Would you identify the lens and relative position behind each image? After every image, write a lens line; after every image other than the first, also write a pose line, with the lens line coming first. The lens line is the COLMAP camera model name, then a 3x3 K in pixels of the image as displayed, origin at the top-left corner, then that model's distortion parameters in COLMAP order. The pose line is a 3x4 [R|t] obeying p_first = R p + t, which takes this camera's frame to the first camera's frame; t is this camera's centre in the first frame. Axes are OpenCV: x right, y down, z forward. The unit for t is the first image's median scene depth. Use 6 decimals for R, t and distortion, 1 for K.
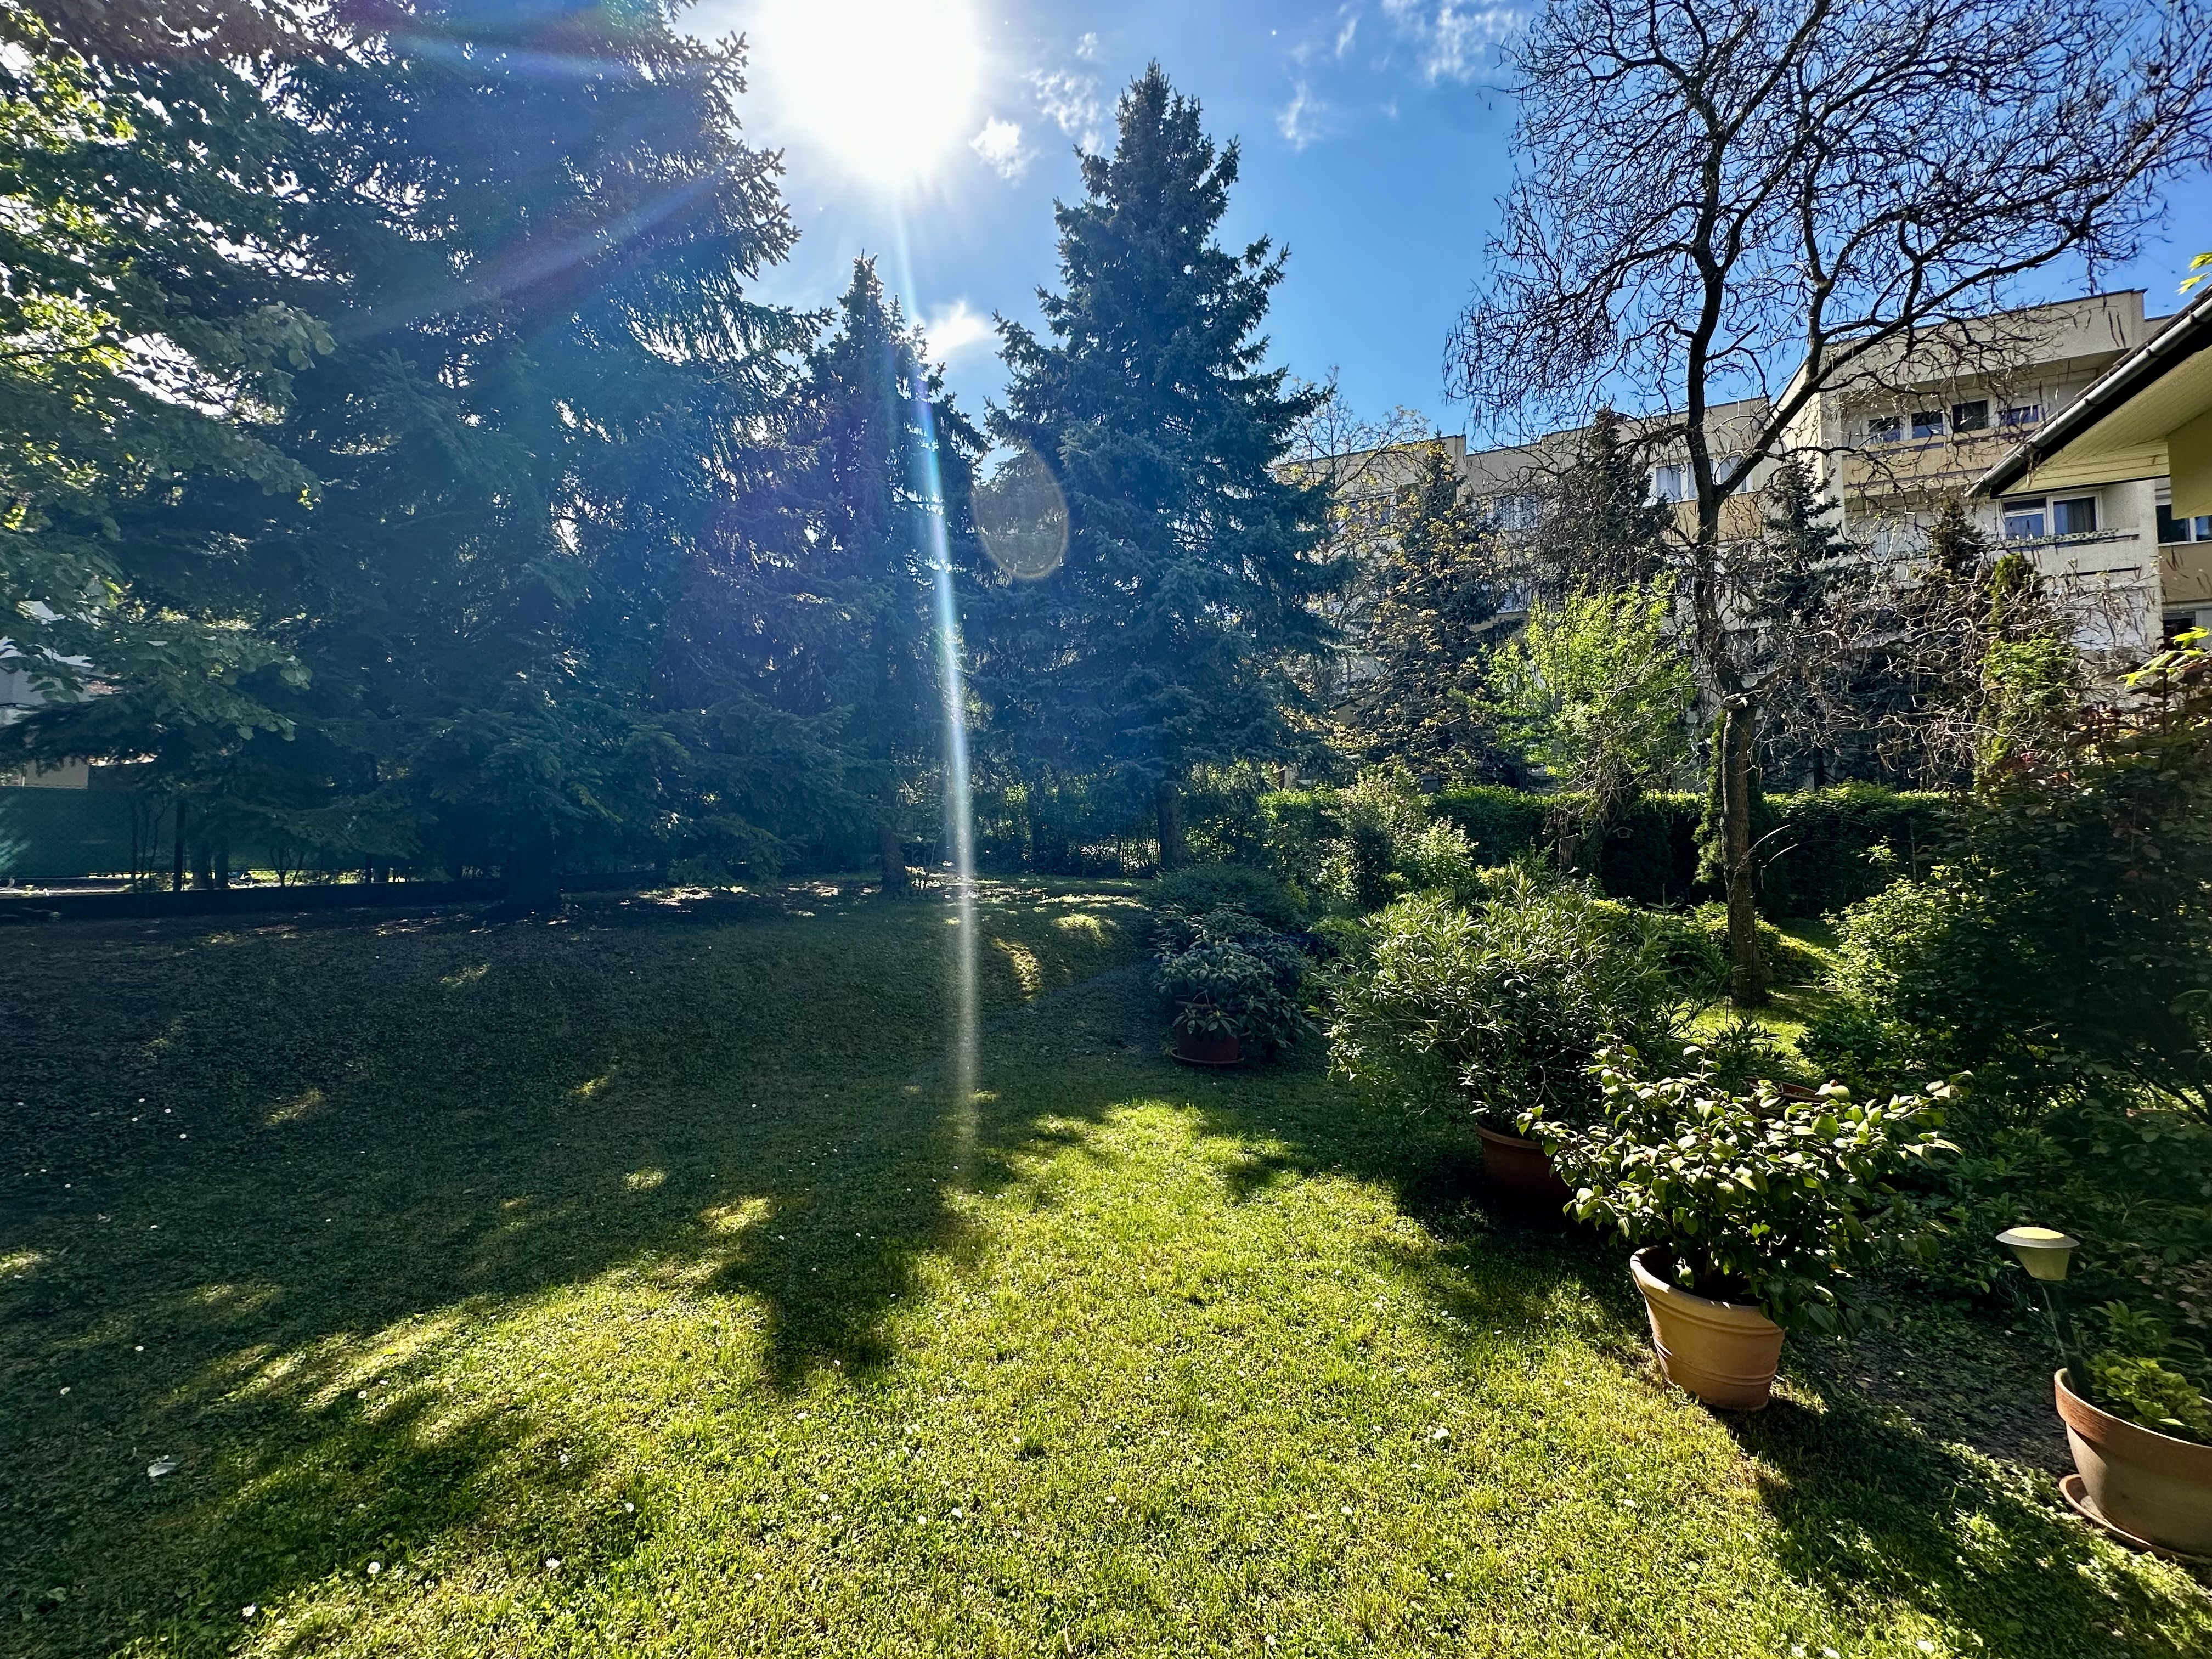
lens RADIAL K [[889.5, 0, 1105.5], [0, 889.5, 831.1], [0, 0, 1]] dist [0.000390, -0.000943]
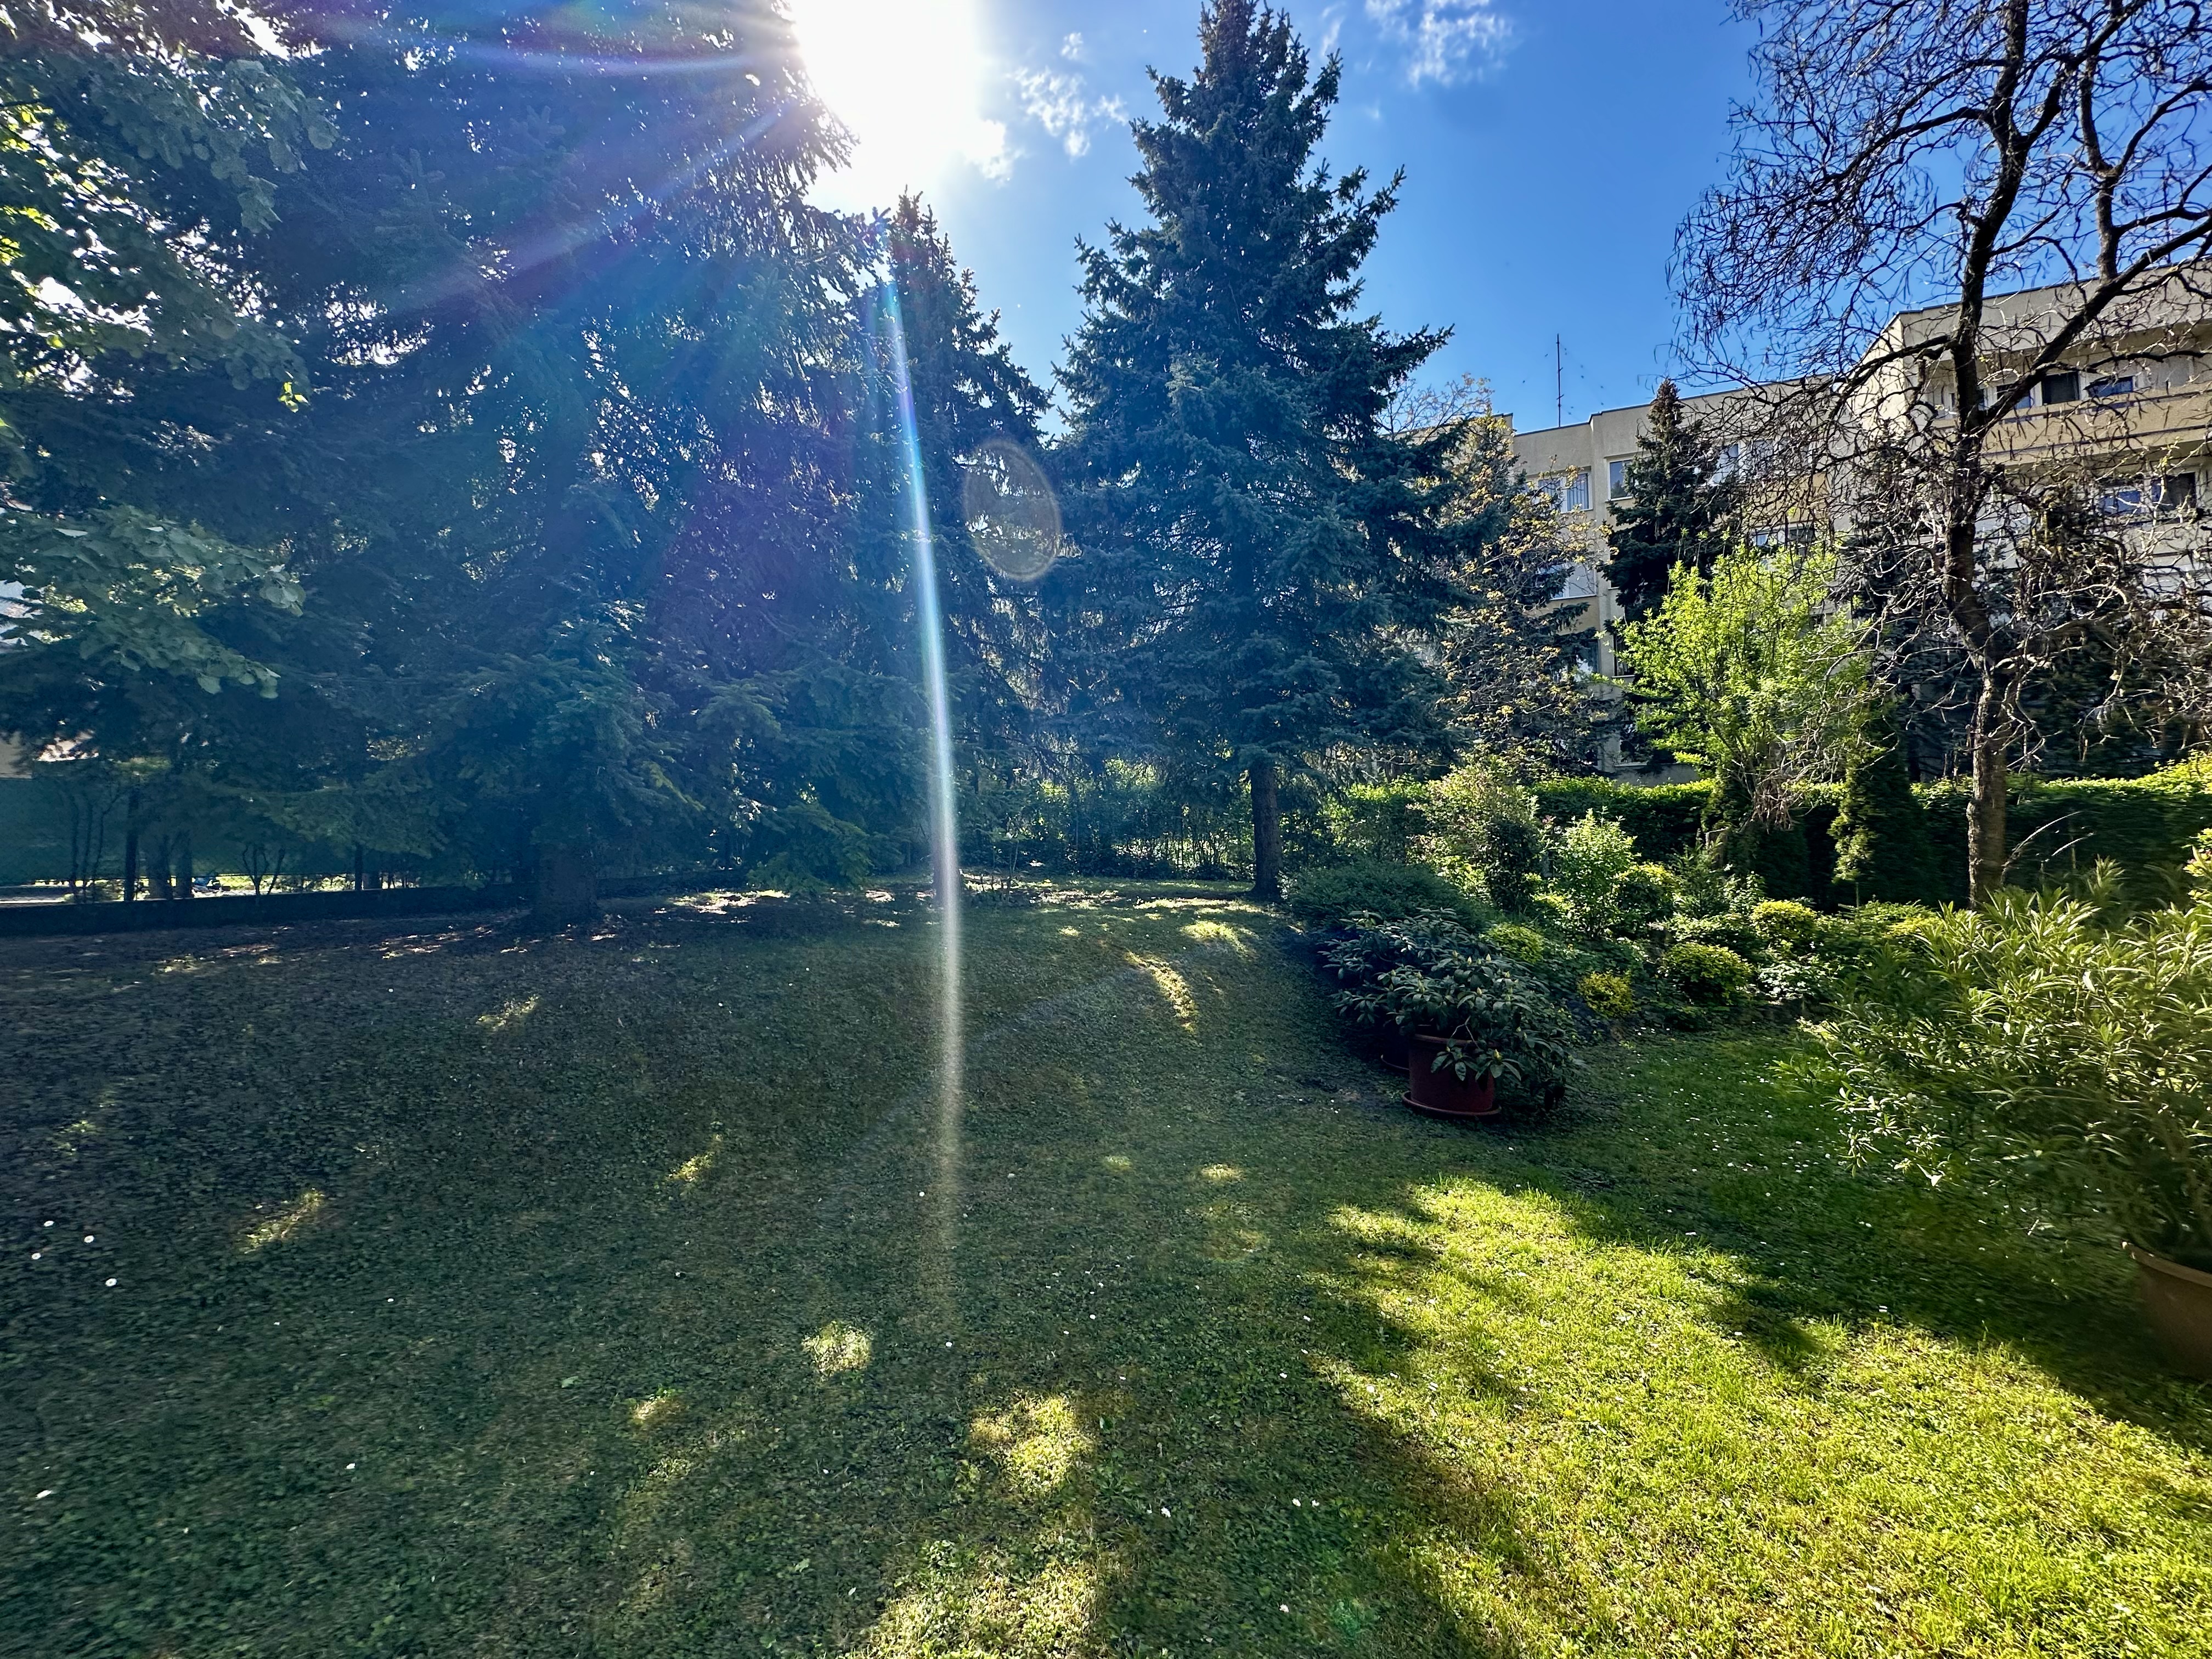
lens RADIAL K [[889.5, 0, 1106.6], [0, 889.5, 831.1], [0, 0, 1]] dist [0.000390, -0.000943]
pose [[0.999827, -0.004774, 0.017988, -0.142875], [0.004812, 0.999986, -0.002066, 0.007808], [-0.017978, 0.002152, 0.999836, 0.150184]]
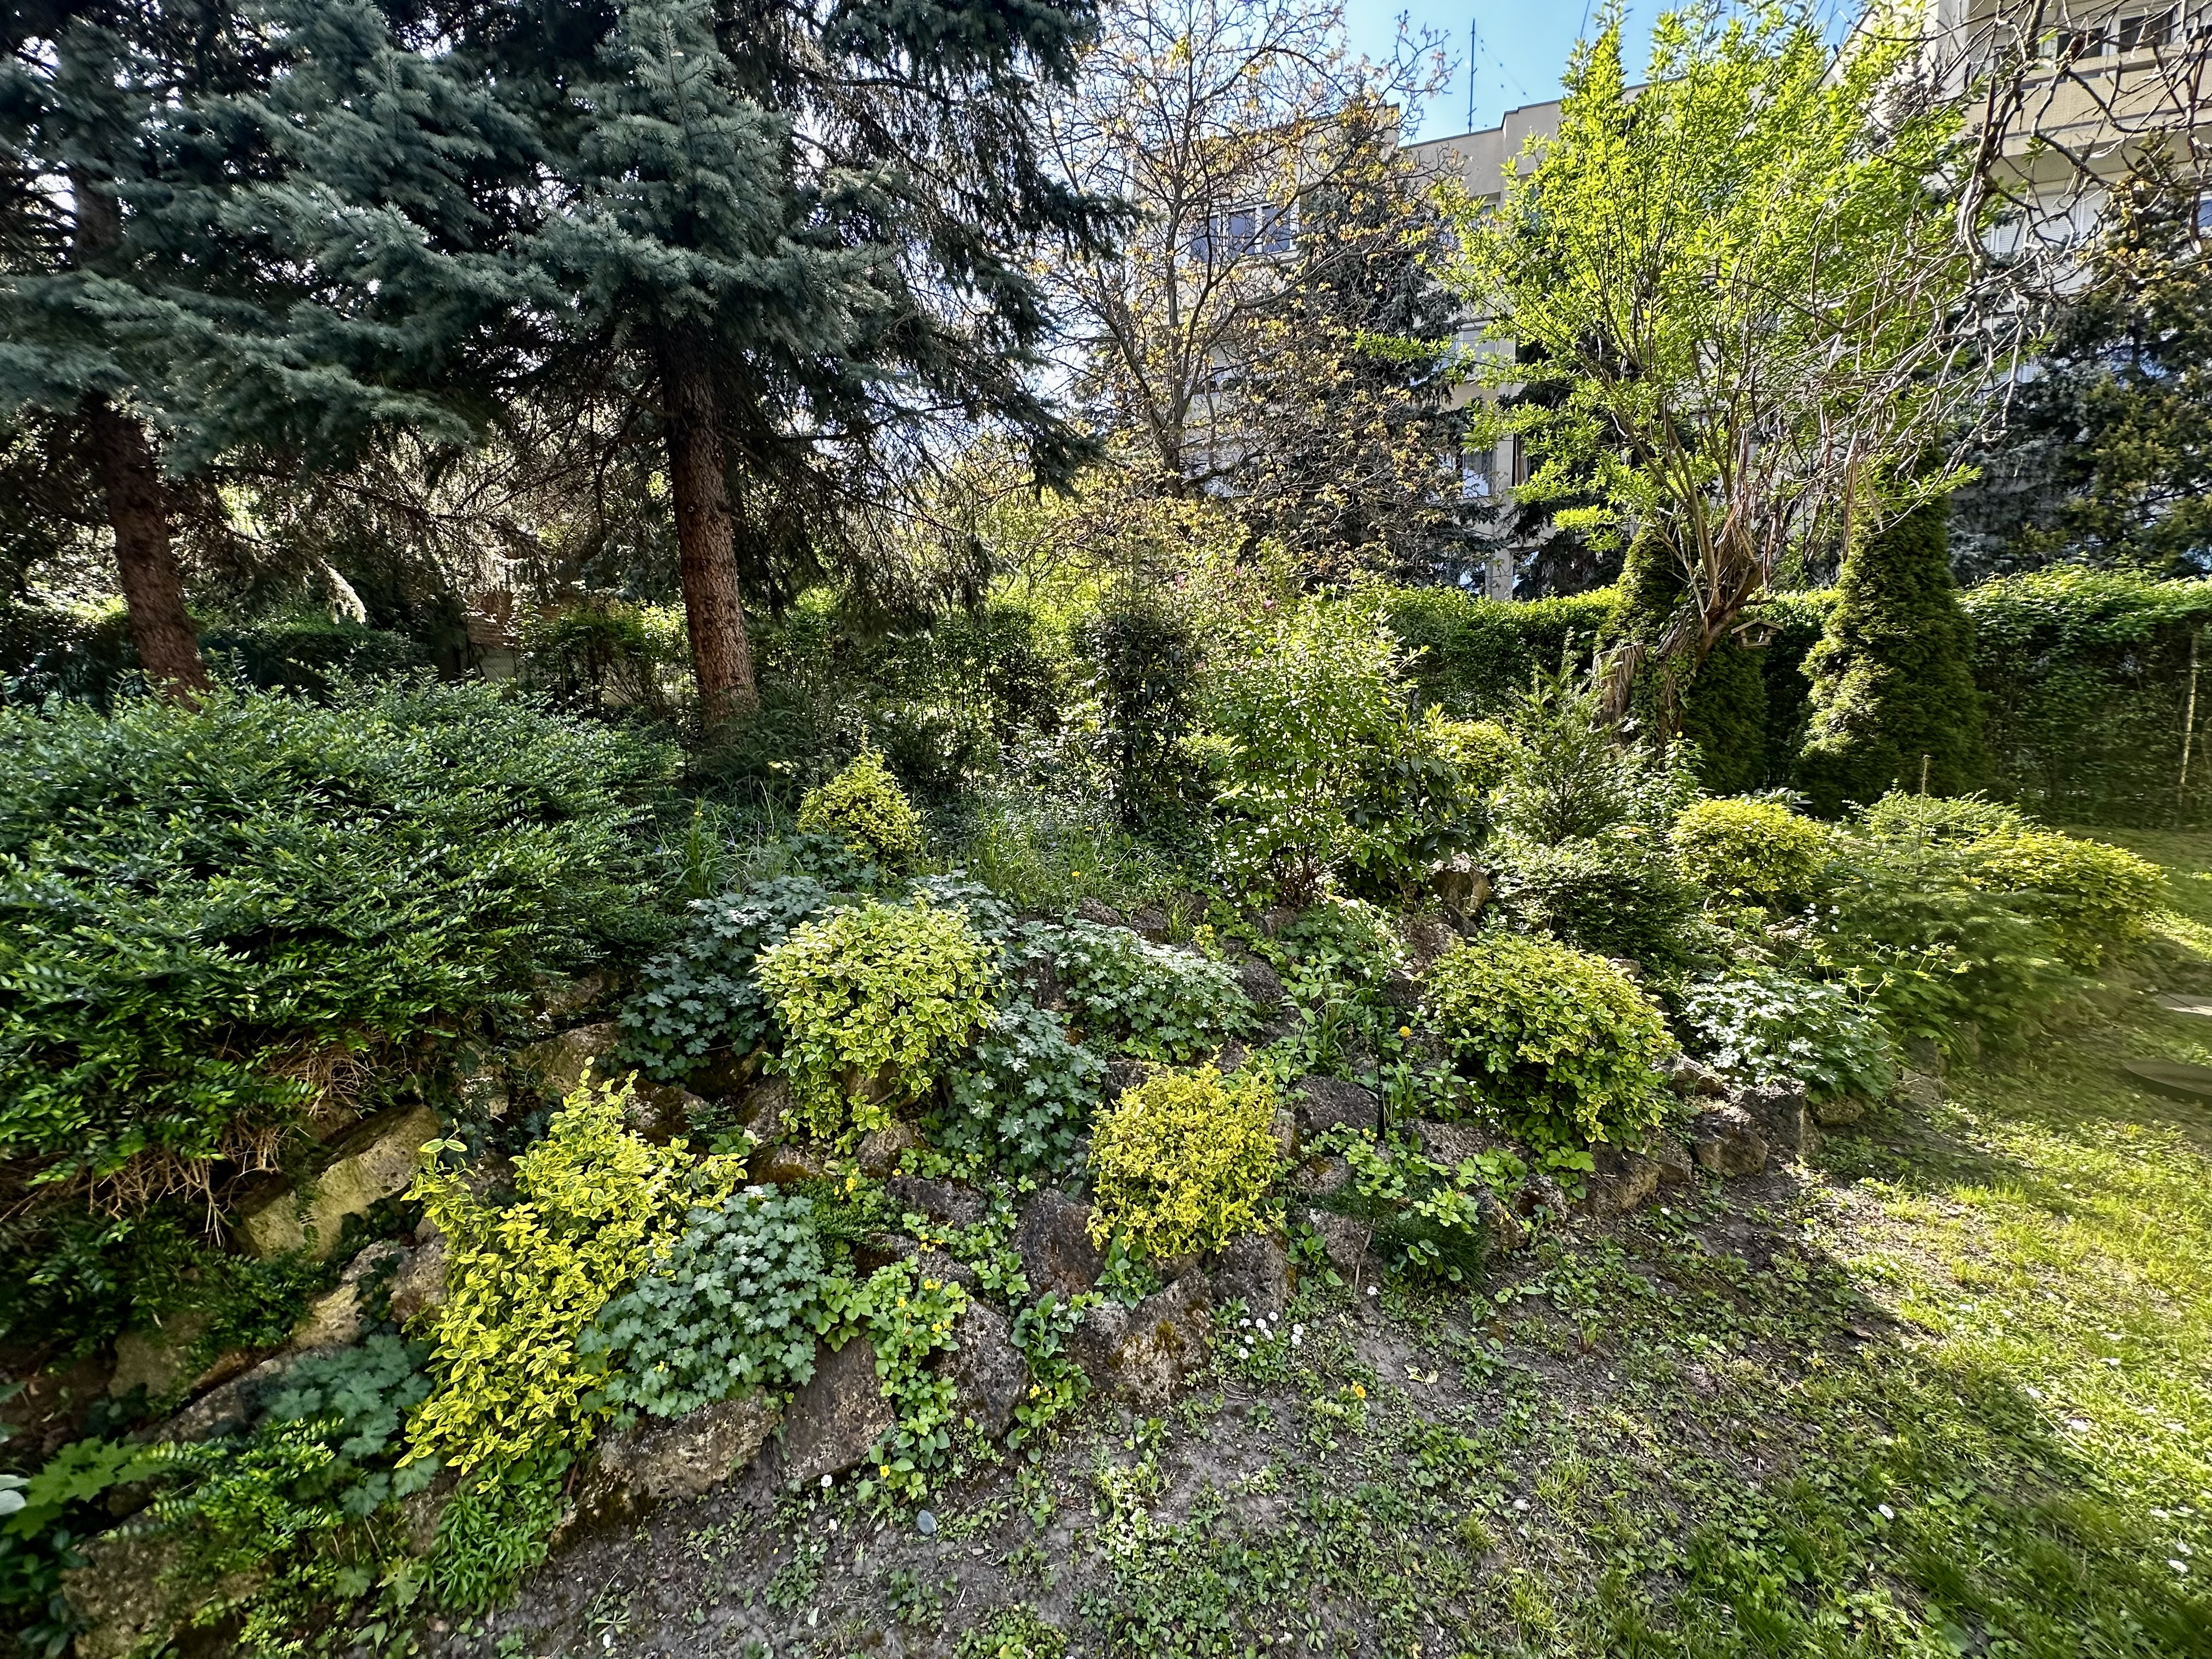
lens RADIAL K [[889.5, 0, 1105.6], [0, 889.5, 827.1], [0, 0, 1]] dist [0.000390, -0.000943]
pose [[0.995504, -0.015984, 0.093361, 0.294554], [0.003359, 0.990996, 0.133850, 0.043227], [-0.094660, -0.132935, 0.986594, 0.749778]]
